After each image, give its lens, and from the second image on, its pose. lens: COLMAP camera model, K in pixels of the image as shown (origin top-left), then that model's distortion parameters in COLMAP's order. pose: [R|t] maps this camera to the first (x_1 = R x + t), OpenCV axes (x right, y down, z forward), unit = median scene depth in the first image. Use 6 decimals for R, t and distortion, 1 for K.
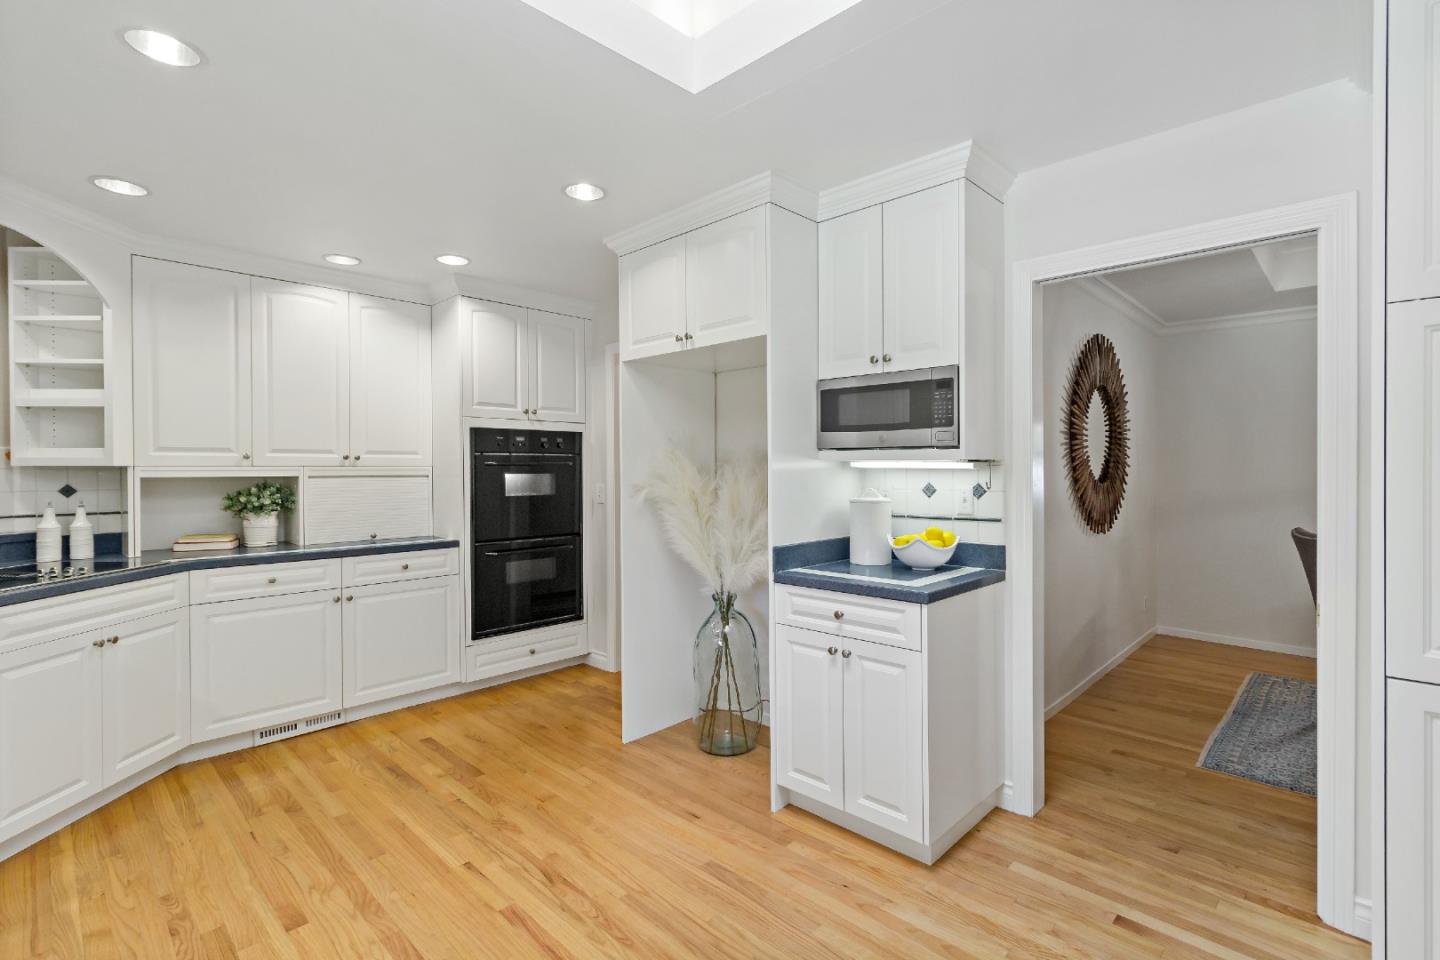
lens RADIAL K [[677.8, 0, 720.4], [0, 677.8, 480.7], [0, 0, 1]] dist [-0.000177, 0.000738]
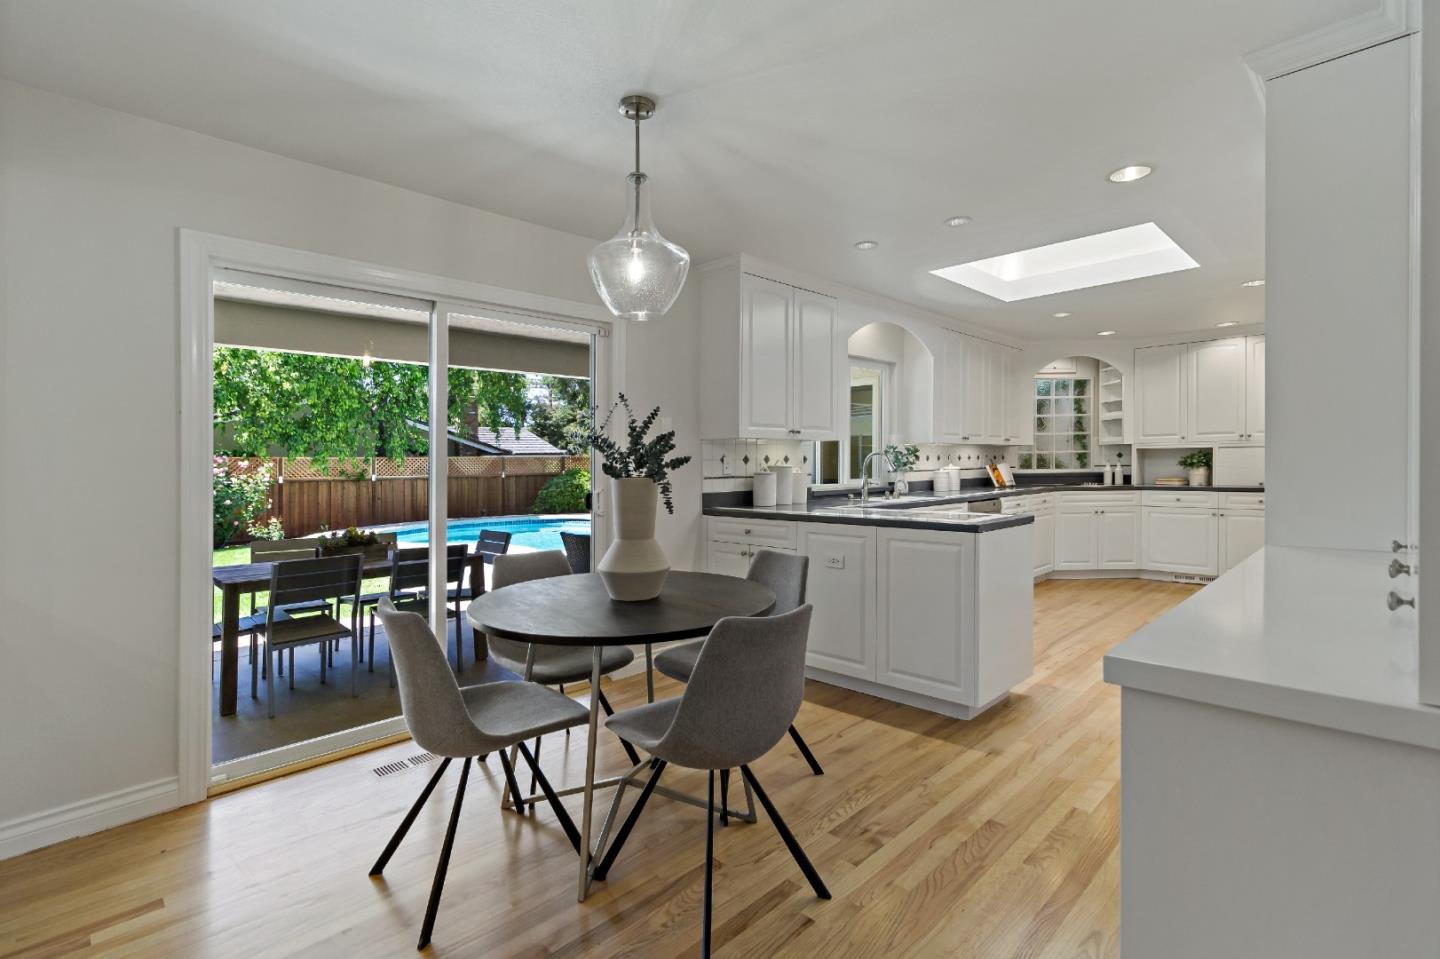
lens RADIAL K [[677.8, 0, 715.2], [0, 677.8, 473.4], [0, 0, 1]] dist [-0.000177, 0.000738]
pose [[-0.023477, 0.017616, -0.999569, 1.358051], [-0.001477, 0.999843, 0.017655, 0.037366], [0.999723, 0.001891, -0.023447, -0.312827]]
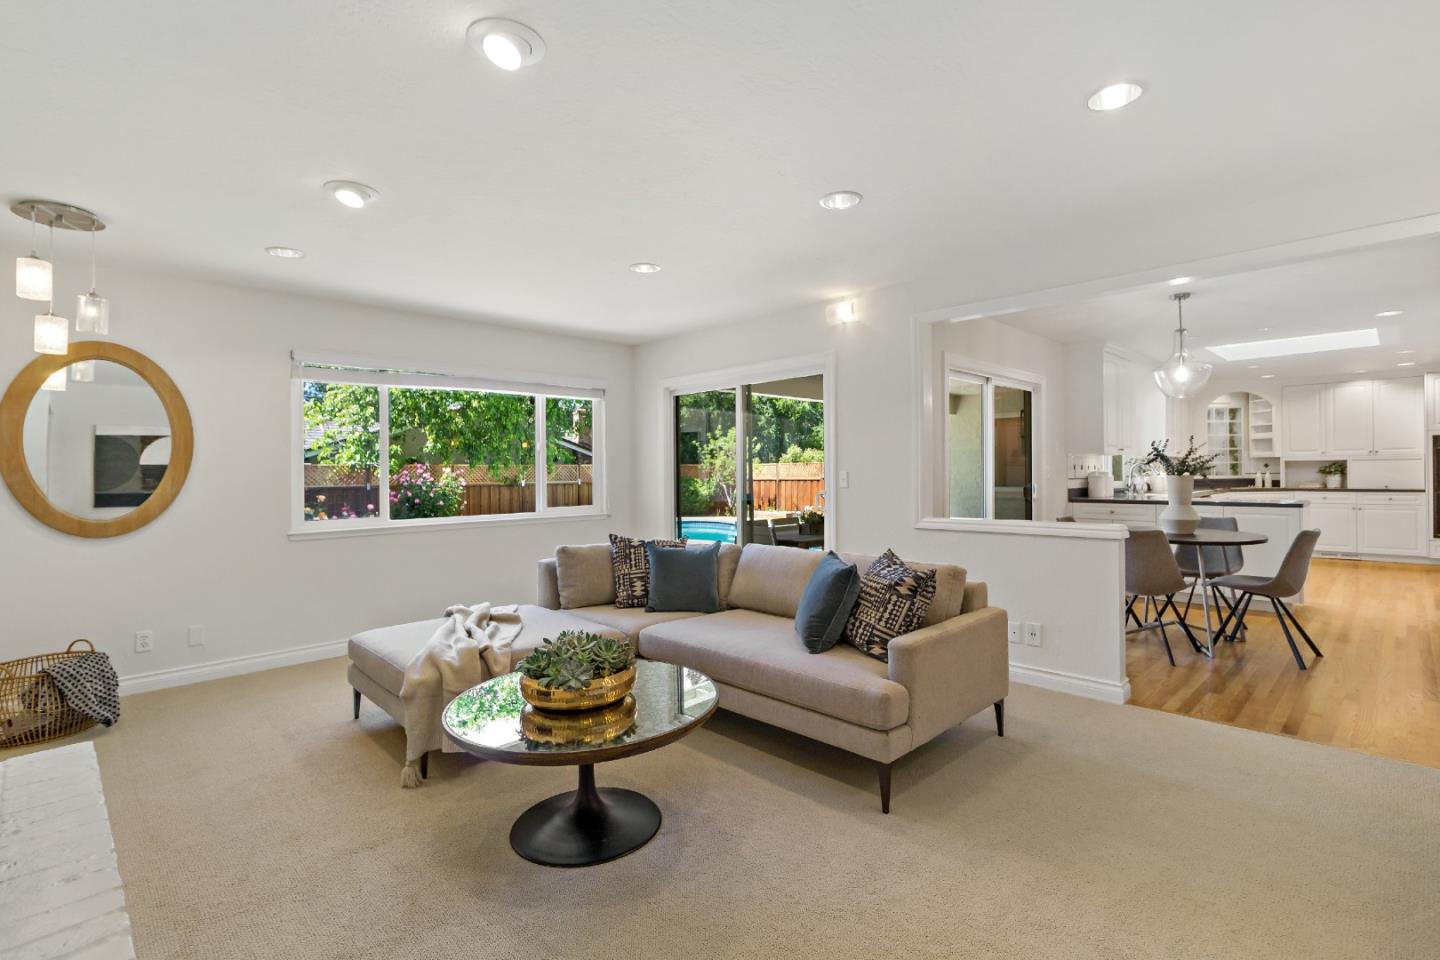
lens RADIAL K [[677.8, 0, 726.0], [0, 677.8, 471.6], [0, 0, 1]] dist [-0.000177, 0.000738]
pose [[-0.023559, 0.002175, -0.999720, 2.136759], [-0.005079, 0.999984, 0.002295, 0.047577], [0.999710, 0.005131, -0.023548, -1.354217]]
